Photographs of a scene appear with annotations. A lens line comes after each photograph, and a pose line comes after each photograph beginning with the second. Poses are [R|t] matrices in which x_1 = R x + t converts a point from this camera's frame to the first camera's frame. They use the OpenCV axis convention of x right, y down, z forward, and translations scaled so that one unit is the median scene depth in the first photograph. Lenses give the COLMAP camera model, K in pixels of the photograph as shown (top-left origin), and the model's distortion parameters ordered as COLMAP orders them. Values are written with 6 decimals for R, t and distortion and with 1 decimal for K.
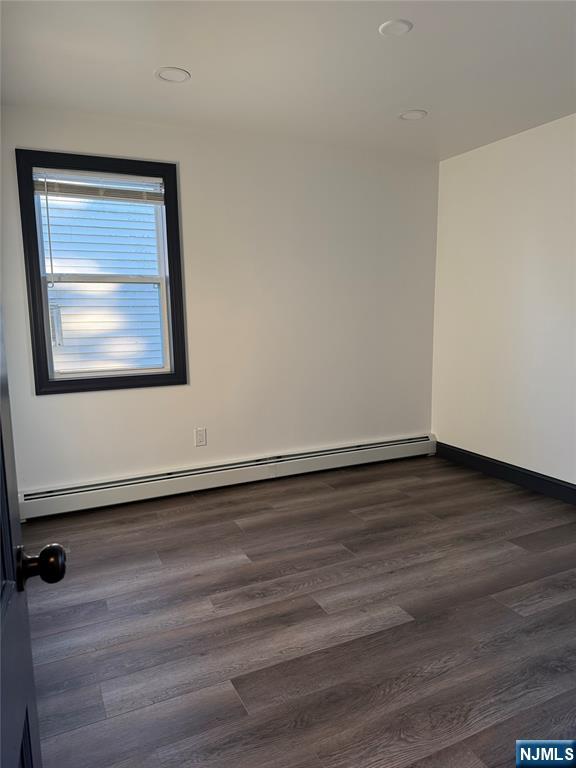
lens RADIAL K [[541.4, 0, 288.0], [0, 541.4, 384.0], [0, 0, 1]] dist [0.002949, -0.006207]
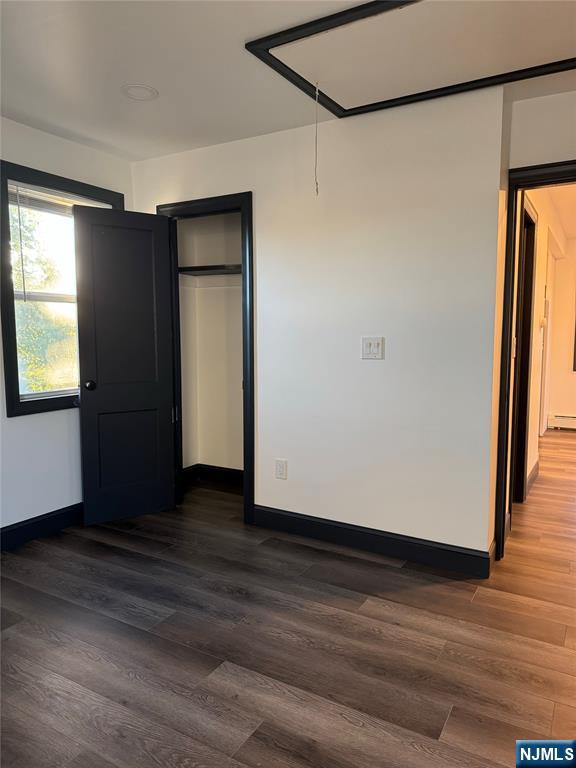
lens RADIAL K [[541.4, 0, 288.0], [0, 541.4, 384.0], [0, 0, 1]] dist [0.002949, -0.006207]
pose [[-0.555848, -0.069005, 0.828415, -0.641096], [0.123874, 0.978546, 0.164627, -0.192494], [-0.822002, 0.194127, -0.535375, 1.510318]]
